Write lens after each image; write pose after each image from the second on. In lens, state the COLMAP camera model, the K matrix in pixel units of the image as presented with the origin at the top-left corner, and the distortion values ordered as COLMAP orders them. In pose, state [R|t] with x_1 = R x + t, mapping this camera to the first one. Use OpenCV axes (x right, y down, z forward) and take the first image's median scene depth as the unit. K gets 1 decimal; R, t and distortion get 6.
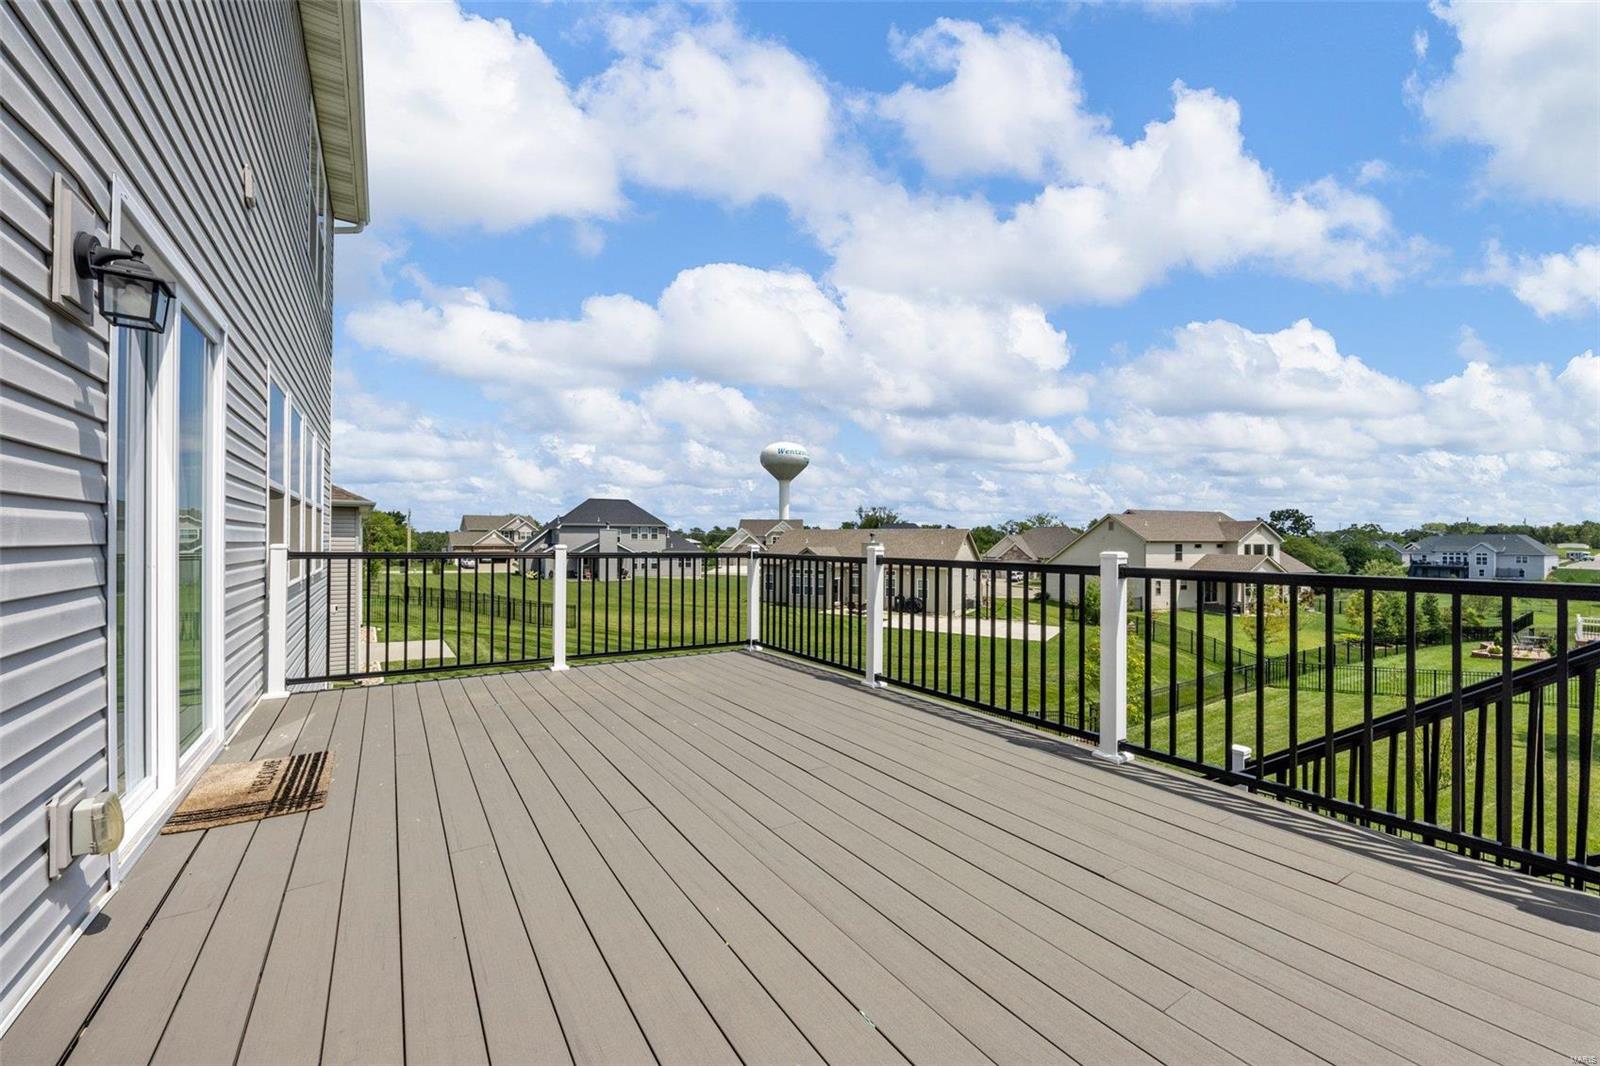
lens RADIAL K [[665.3, 0, 813.6], [0, 665.3, 534.3], [0, 0, 1]] dist [0.006660, 0.000328]
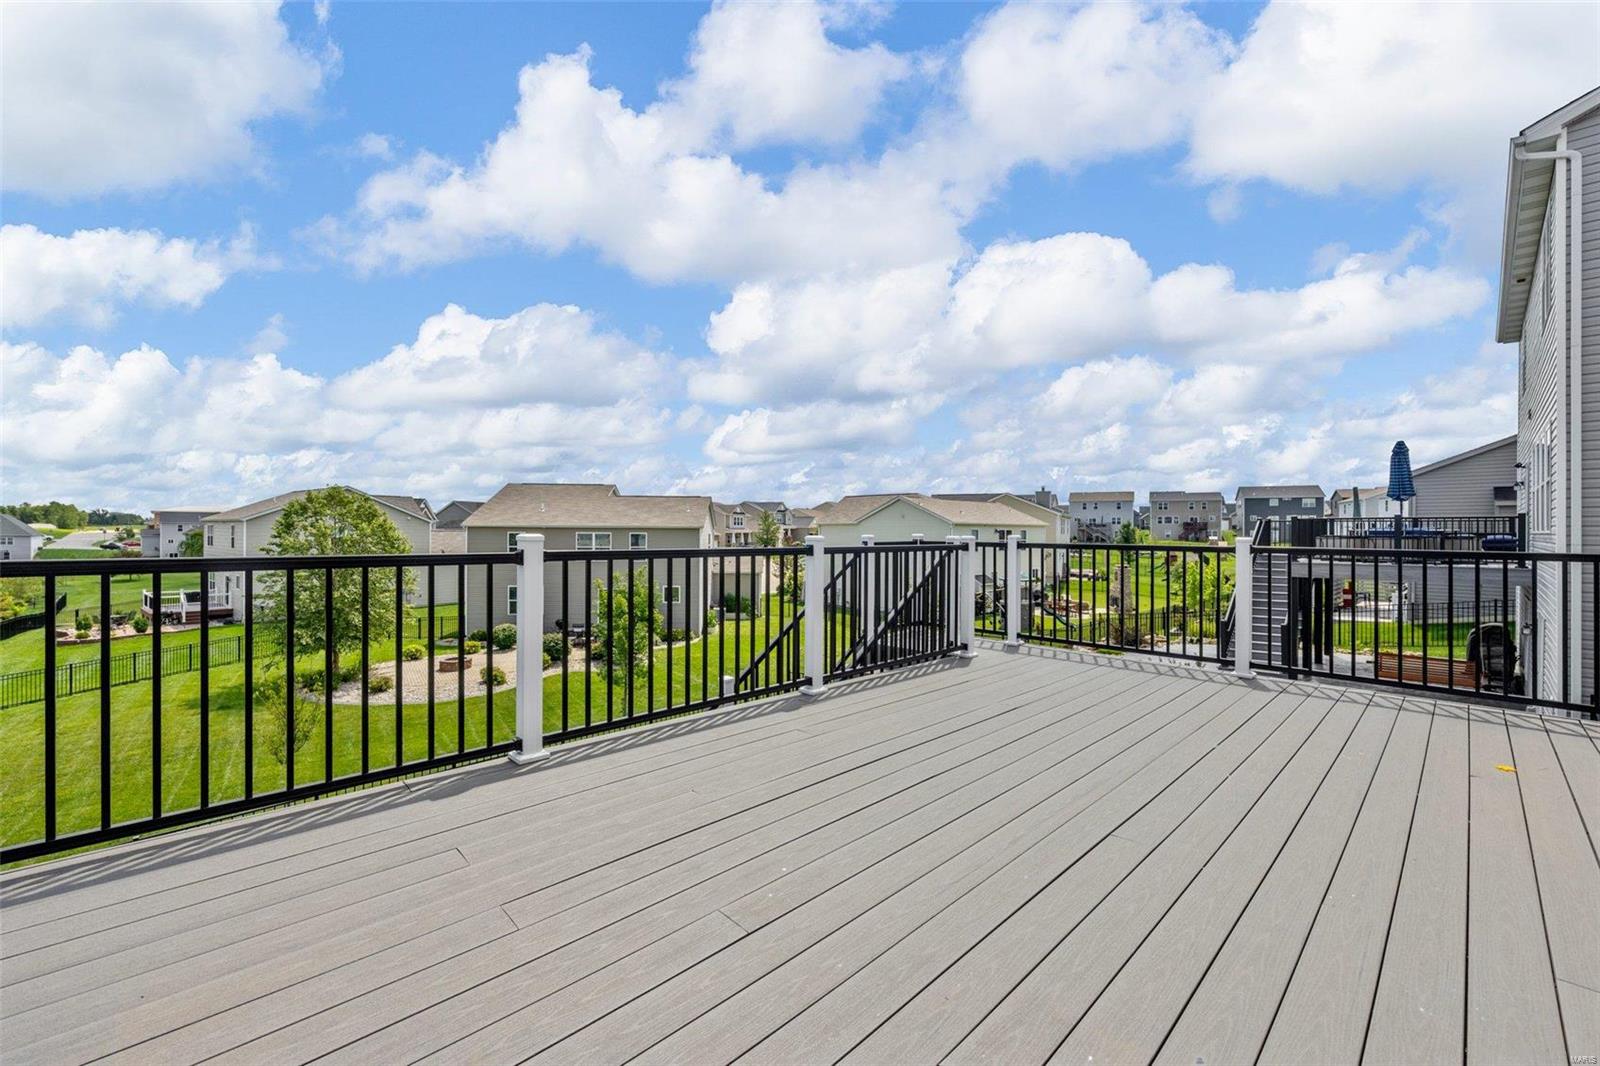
lens RADIAL K [[647.3, 0, 800.0], [0, 647.3, 533.0], [0, 0, 1]] dist [0.000332, 0.000159]
pose [[-0.190635, -0.009792, 0.981612, -0.853207], [-0.018089, 0.999816, 0.006461, 0.012593], [-0.981494, -0.016525, -0.190776, 1.347431]]
